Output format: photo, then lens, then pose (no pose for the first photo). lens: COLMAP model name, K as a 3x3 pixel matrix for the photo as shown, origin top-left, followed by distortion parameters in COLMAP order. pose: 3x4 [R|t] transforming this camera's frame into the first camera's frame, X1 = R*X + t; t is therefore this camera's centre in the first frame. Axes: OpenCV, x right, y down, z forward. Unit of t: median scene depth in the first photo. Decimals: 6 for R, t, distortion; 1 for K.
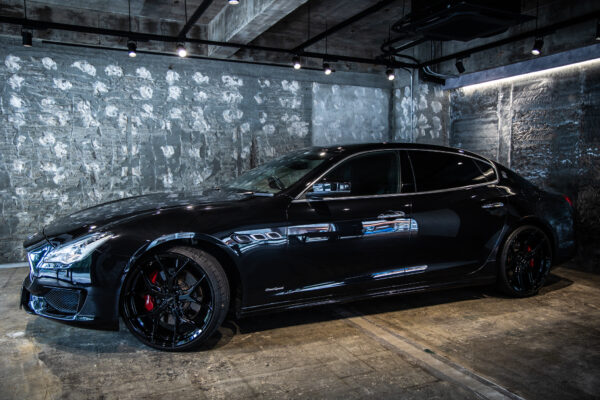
lens RADIAL K [[479.7, 0, 300.4], [0, 479.7, 200.5], [0, 0, 1]] dist [-0.051322, 0.088991]
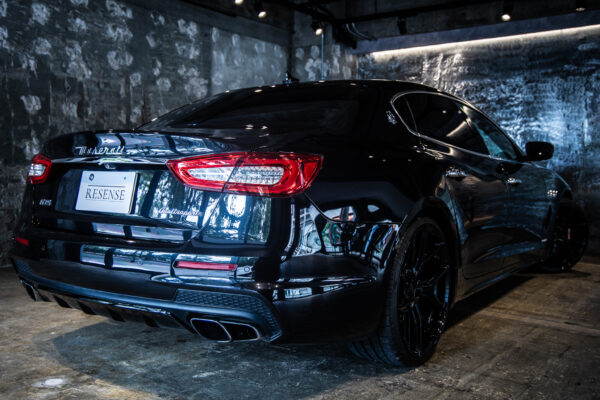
lens RADIAL K [[606.3, 0, 300.4], [0, 606.3, 199.0], [0, 0, 1]] dist [-0.000661, 0.162886]
pose [[0.879193, -0.017138, 0.476158, -0.345272], [0.022300, 0.999738, -0.005193, 0.036168], [-0.475944, 0.015184, 0.879344, 0.102913]]
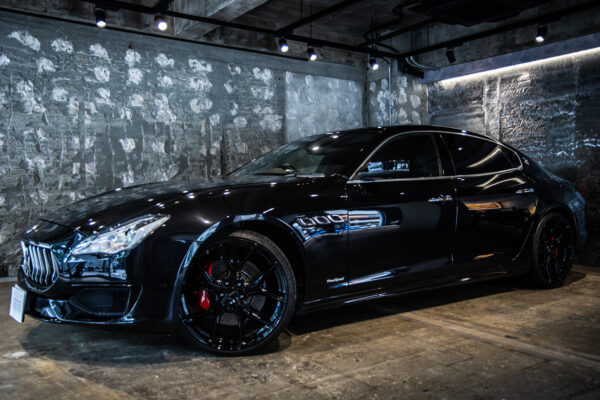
lens RADIAL K [[536.5, 0, 301.4], [0, 536.5, 200.6], [0, 0, 1]] dist [-0.022157, 0.105147]
pose [[0.982317, -0.016878, 0.186461, -0.150913], [0.024267, 0.999005, -0.037415, 0.037391], [-0.185644, 0.041278, 0.981750, 0.017806]]
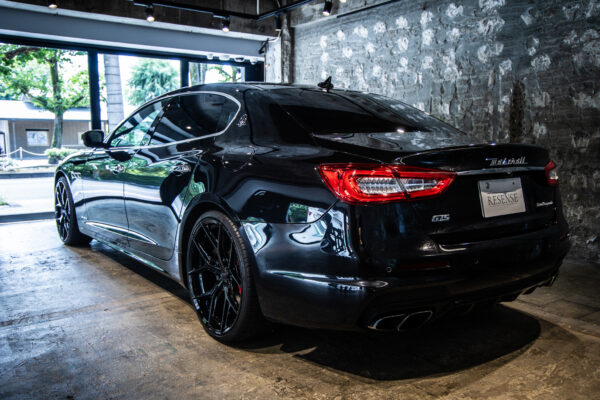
lens RADIAL K [[532.9, 0, 300.2], [0, 532.9, 201.3], [0, 0, 1]] dist [-0.022605, 0.105723]
pose [[0.201106, 0.106546, -0.973758, 0.611354], [-0.066878, 0.993241, 0.094865, -0.014582], [0.977284, 0.046045, 0.206872, 0.589532]]
